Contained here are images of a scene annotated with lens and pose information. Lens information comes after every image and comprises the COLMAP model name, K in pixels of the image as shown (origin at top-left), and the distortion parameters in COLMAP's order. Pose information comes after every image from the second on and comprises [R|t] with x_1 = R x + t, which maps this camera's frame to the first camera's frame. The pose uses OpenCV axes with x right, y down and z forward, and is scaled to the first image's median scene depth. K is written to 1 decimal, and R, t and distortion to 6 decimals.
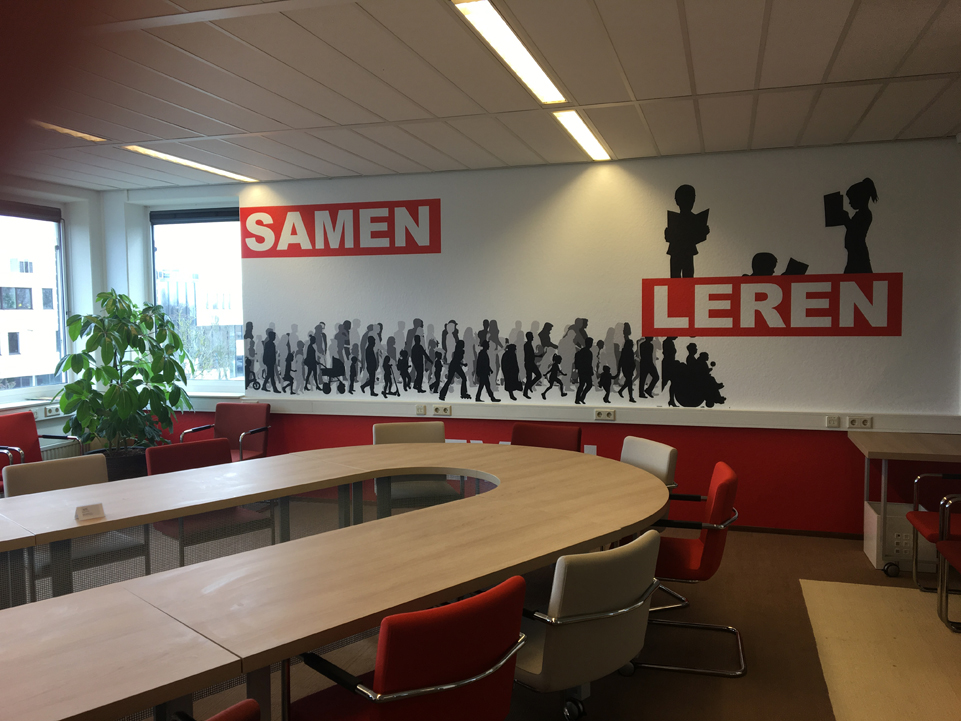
lens RADIAL K [[812.6, 0, 478.5], [0, 812.6, 360.6], [0, 0, 1]] dist [0.087972, -0.129382]
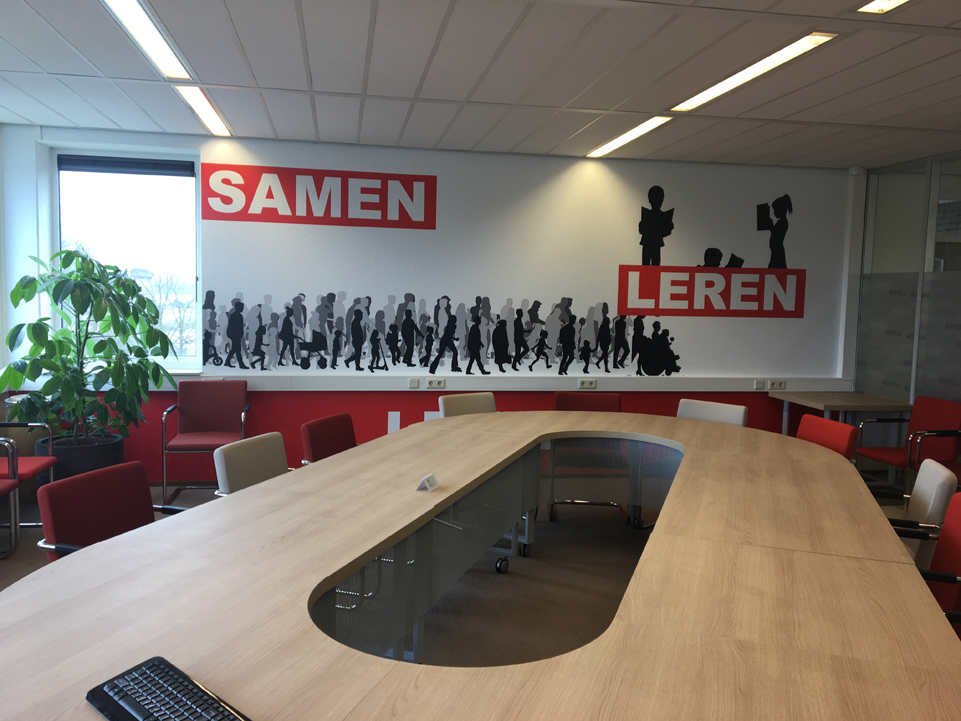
lens RADIAL K [[812.6, 0, 479.8], [0, 812.6, 365.7], [0, 0, 1]] dist [0.087972, -0.129382]
pose [[0.890257, -0.007791, 0.455392, -0.463573], [-0.003011, 0.999731, 0.022990, 0.015032], [-0.455449, -0.021839, 0.889994, 0.060626]]
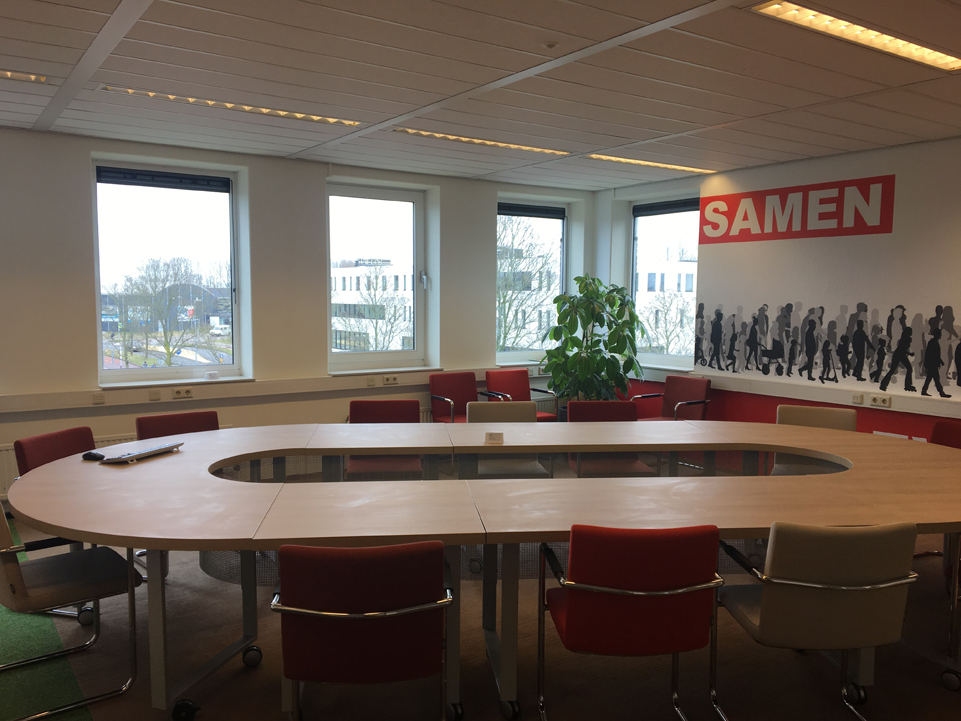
lens RADIAL K [[812.6, 0, 462.3], [0, 812.6, 361.8], [0, 0, 1]] dist [0.087972, -0.129382]
pose [[0.767181, 0.068563, -0.637755, 0.188470], [-0.054570, 0.997643, 0.041609, 0.002725], [0.639105, 0.002881, 0.769114, -0.040011]]
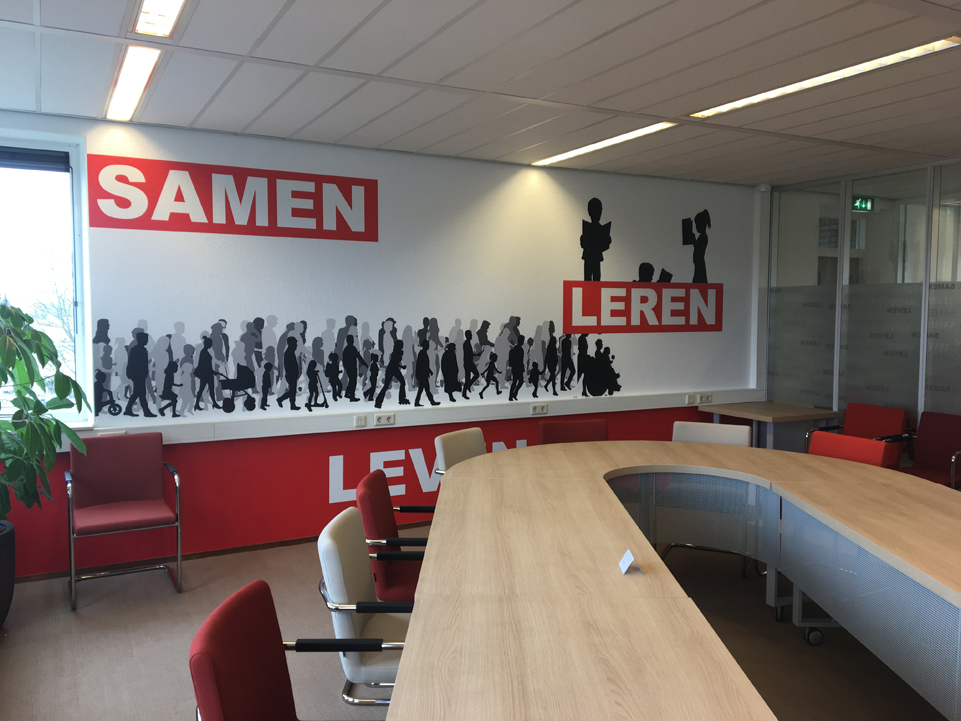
lens RADIAL K [[812.6, 0, 485.2], [0, 812.6, 362.7], [0, 0, 1]] dist [0.087972, -0.129382]
pose [[0.700070, -0.032810, 0.713320, -0.599568], [0.036819, 0.999274, 0.009828, -0.005208], [-0.713125, 0.019383, 0.700769, 0.299150]]
